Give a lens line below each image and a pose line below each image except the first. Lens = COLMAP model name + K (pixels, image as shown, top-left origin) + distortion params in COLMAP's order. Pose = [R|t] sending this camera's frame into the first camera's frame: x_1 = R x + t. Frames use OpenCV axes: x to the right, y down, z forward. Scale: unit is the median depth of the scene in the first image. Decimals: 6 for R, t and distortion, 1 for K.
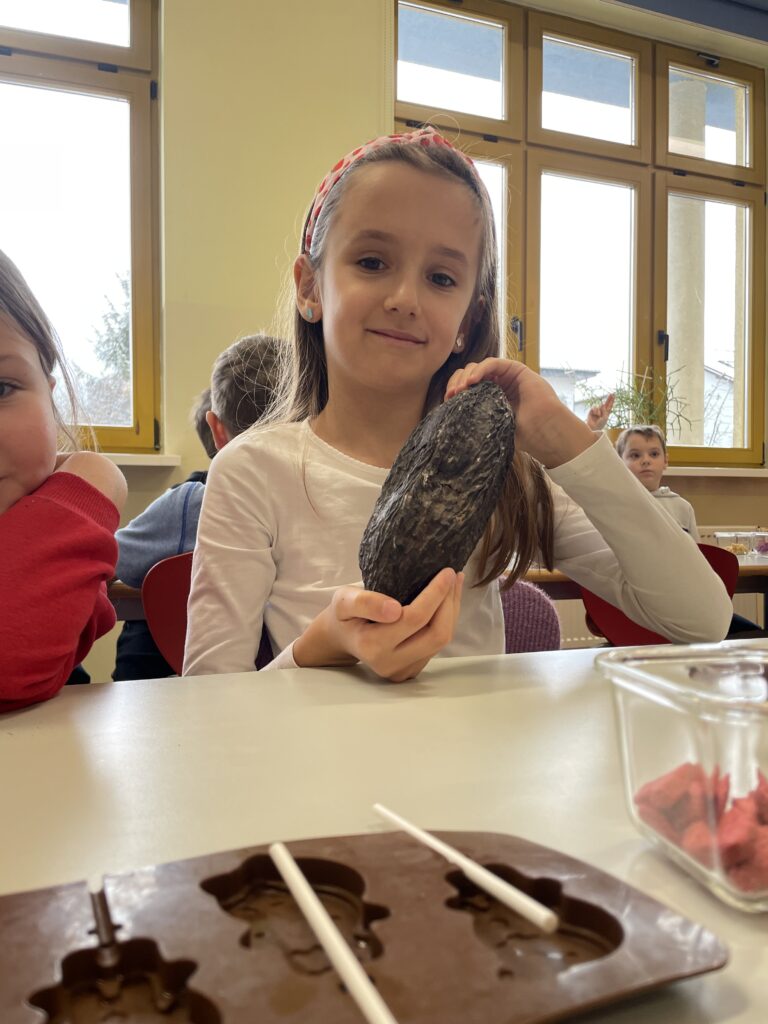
lens RADIAL K [[773.6, 0, 382.0], [0, 773.6, 514.0], [0, 0, 1]] dist [0.003963, -0.001271]
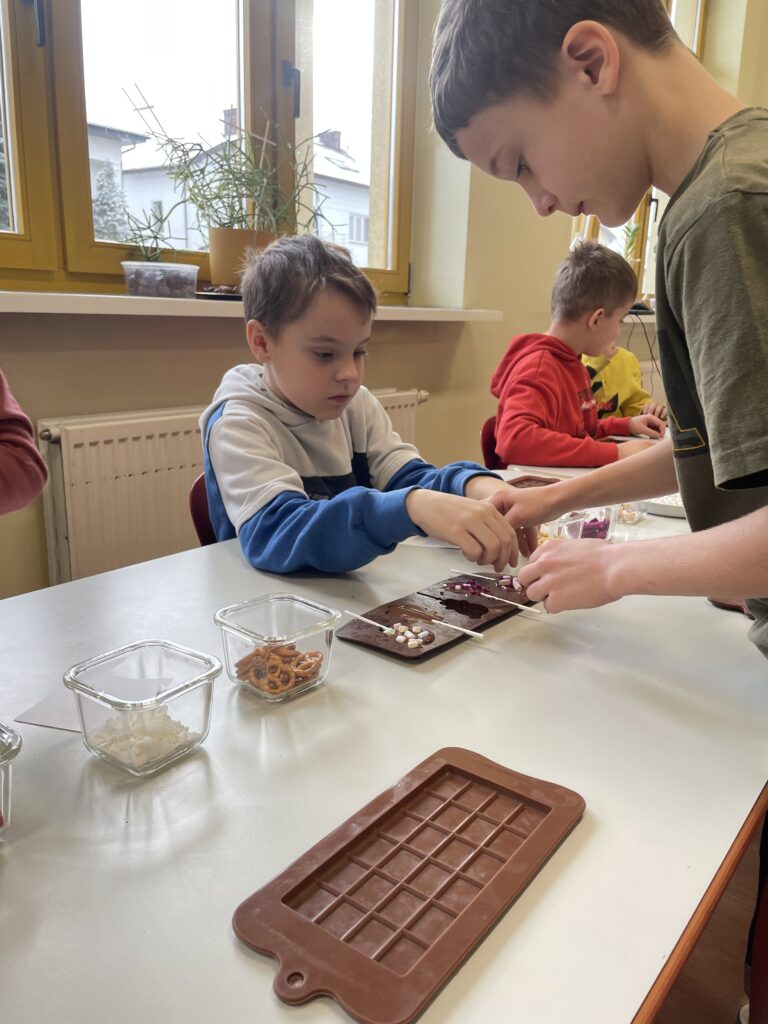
lens RADIAL K [[773.6, 0, 385.4], [0, 773.6, 510.8], [0, 0, 1]] dist [0.003963, -0.001271]
pose [[0.847557, -0.100032, 0.521191, 0.071723], [-0.040497, 0.967021, 0.251455, -0.051361], [-0.529157, -0.234229, 0.815555, 0.380154]]
